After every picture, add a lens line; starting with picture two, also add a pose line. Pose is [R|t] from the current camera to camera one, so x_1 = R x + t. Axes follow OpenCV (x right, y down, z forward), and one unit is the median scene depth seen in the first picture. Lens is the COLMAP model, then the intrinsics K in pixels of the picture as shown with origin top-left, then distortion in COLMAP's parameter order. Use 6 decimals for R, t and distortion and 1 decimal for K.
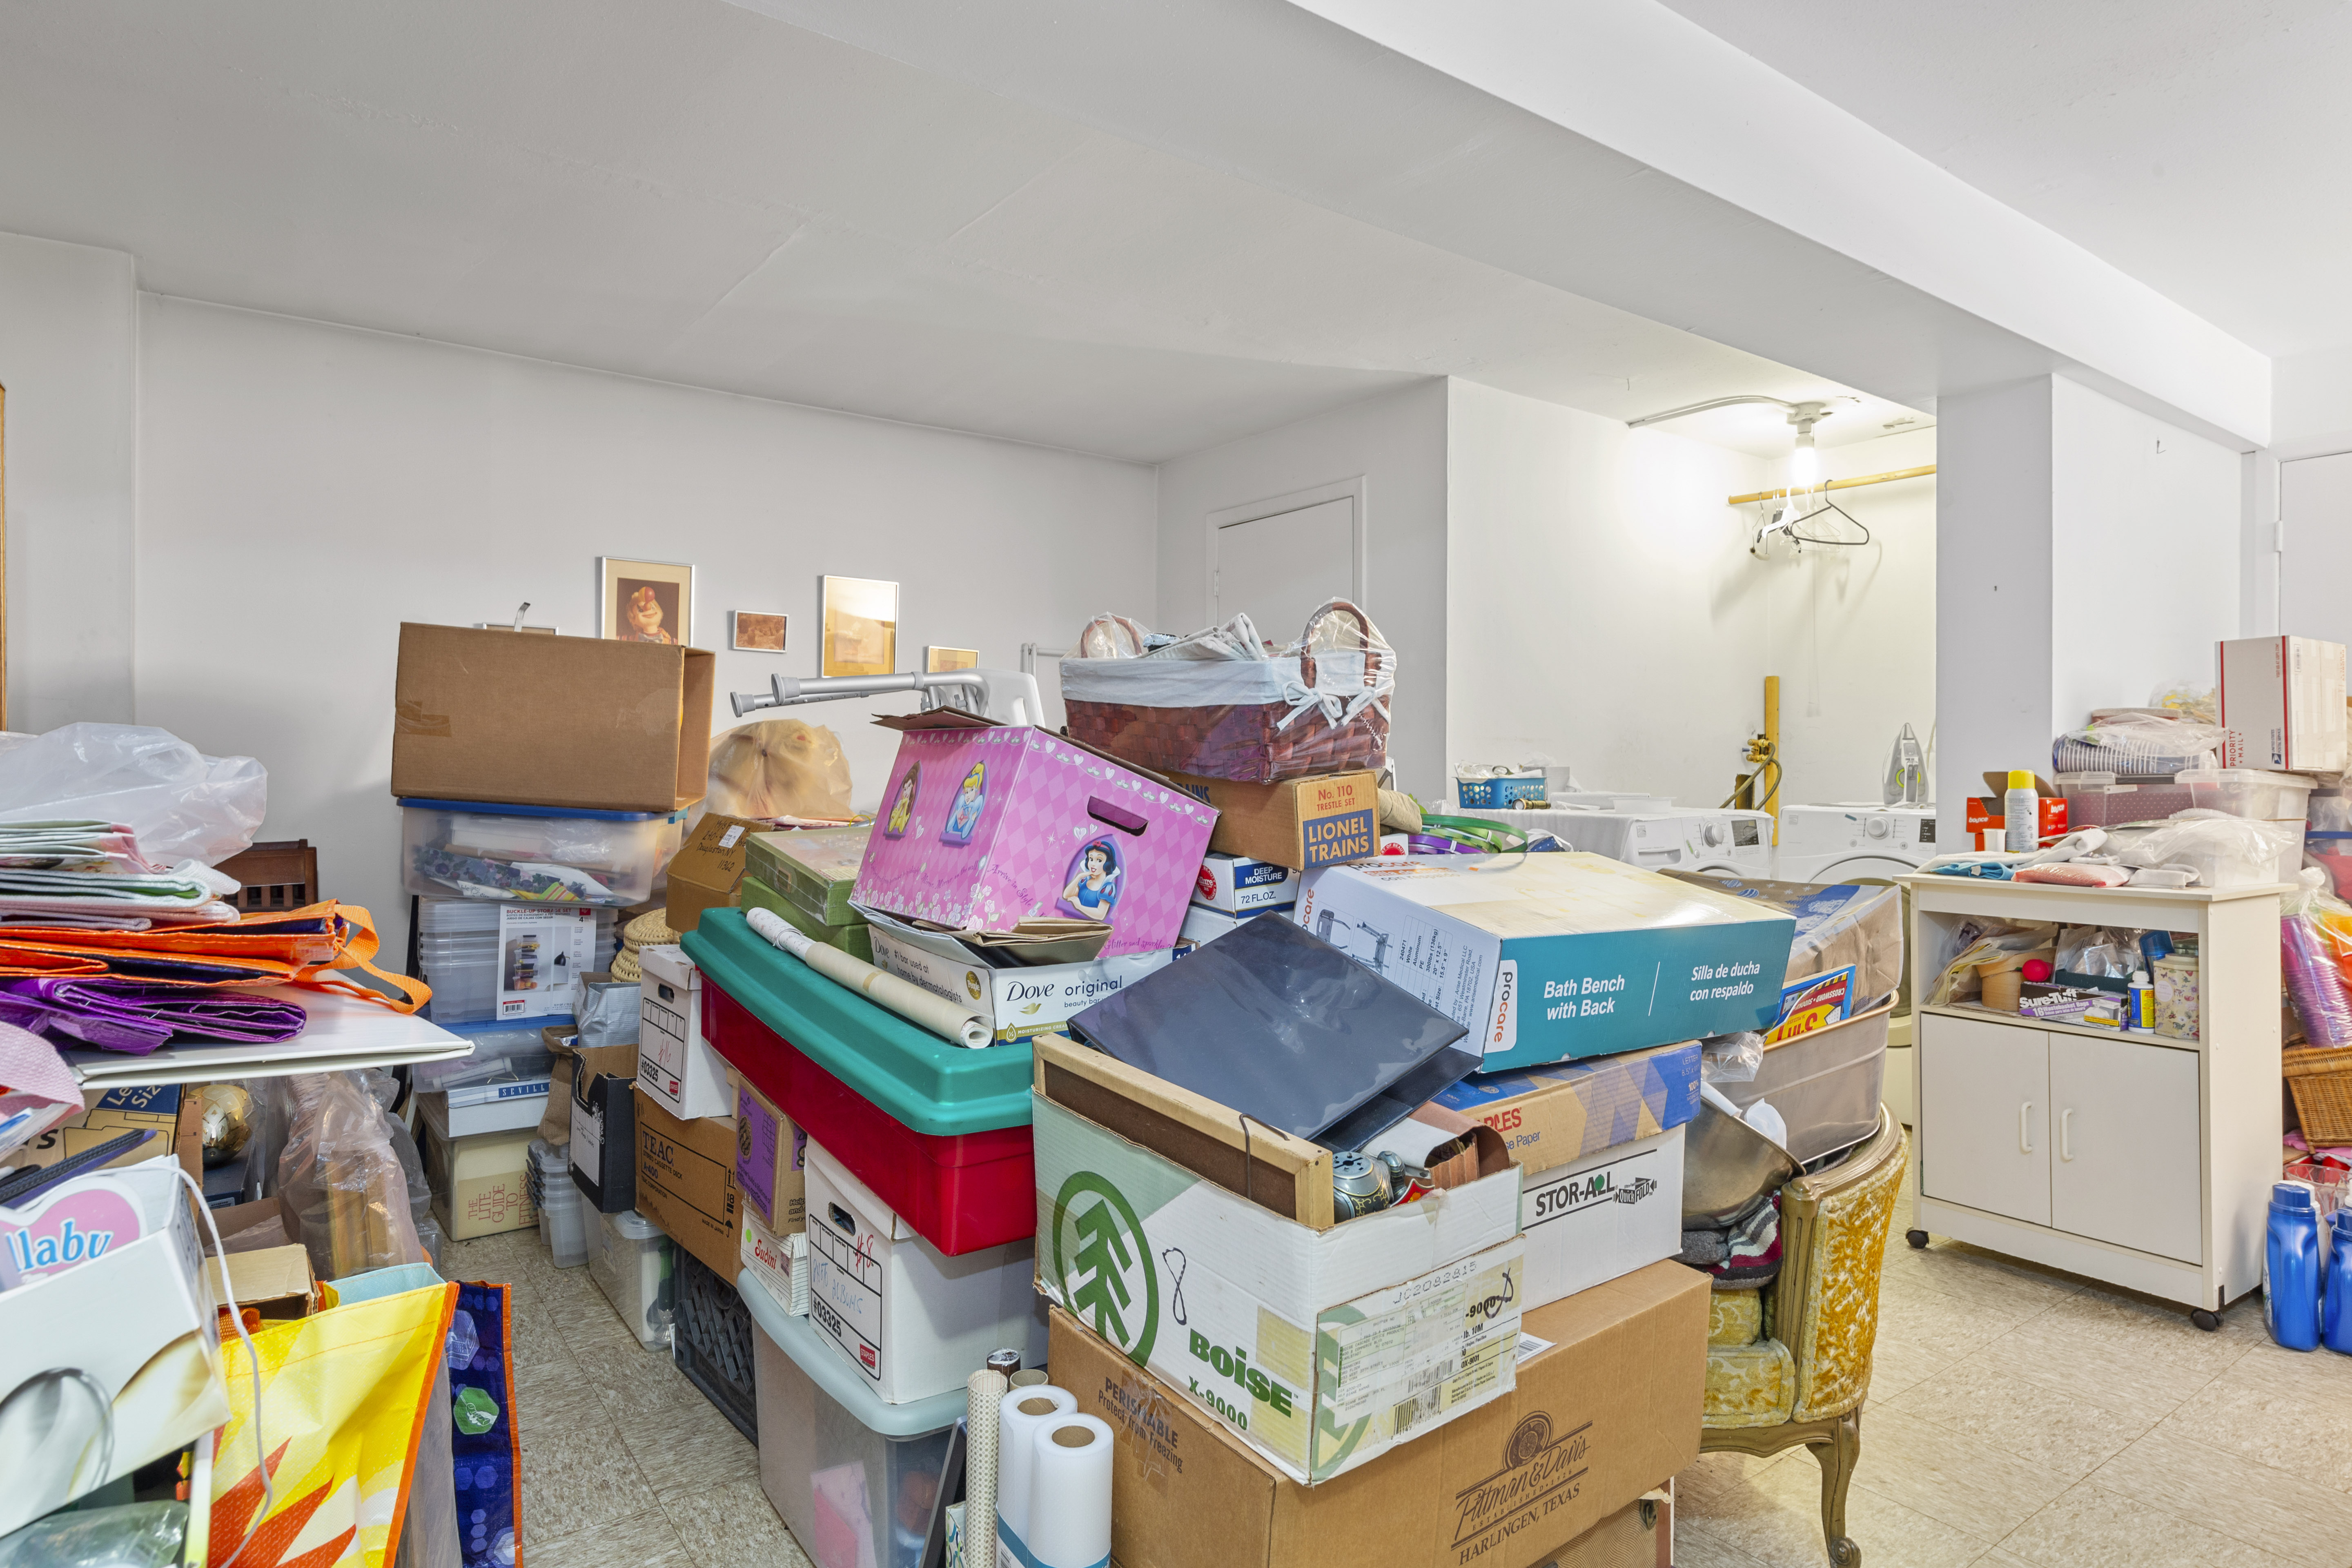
lens RADIAL K [[1294.7, 0, 1175.6], [0, 1294.7, 759.8], [0, 0, 1]] dist [0.007202, -0.000398]
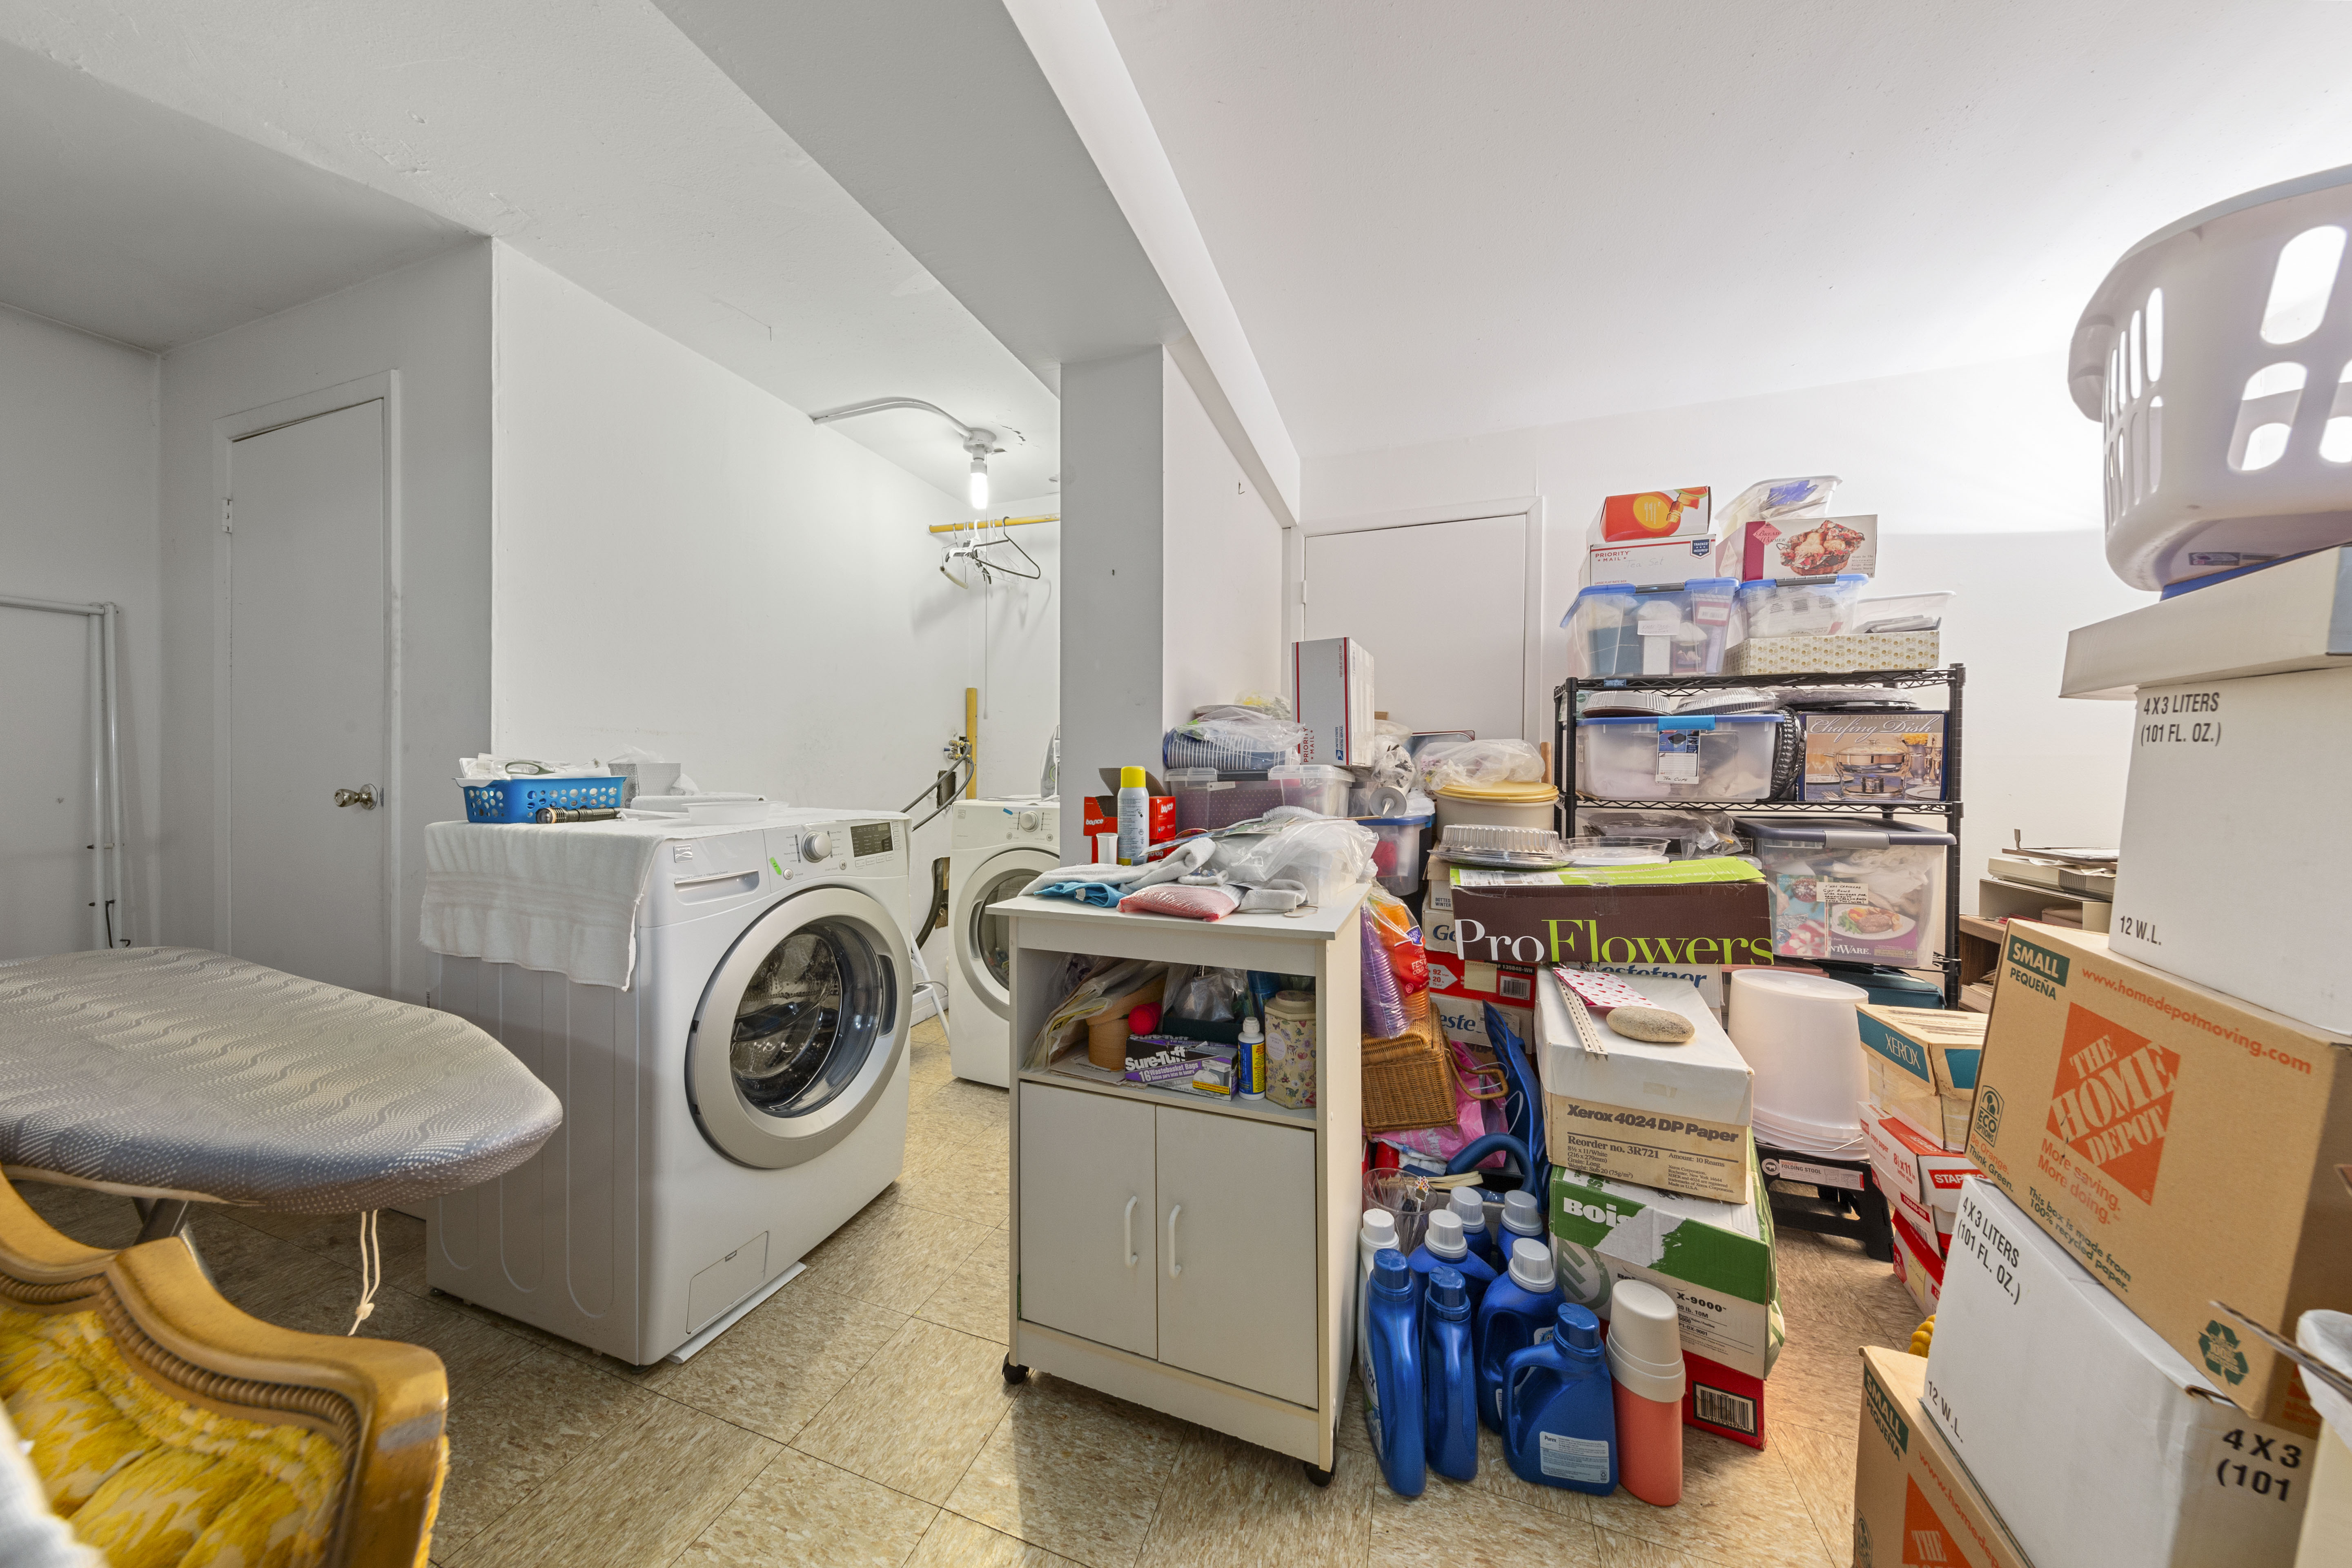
lens RADIAL K [[736.3, 0, 1174.0], [0, 736.3, 777.4], [0, 0, 1]] dist [0.002001, 0.000084]
pose [[0.824395, -0.009999, 0.565927, 0.404354], [-0.002082, 0.999784, 0.020697, 0.005252], [-0.566012, -0.018241, 0.824195, 0.591300]]
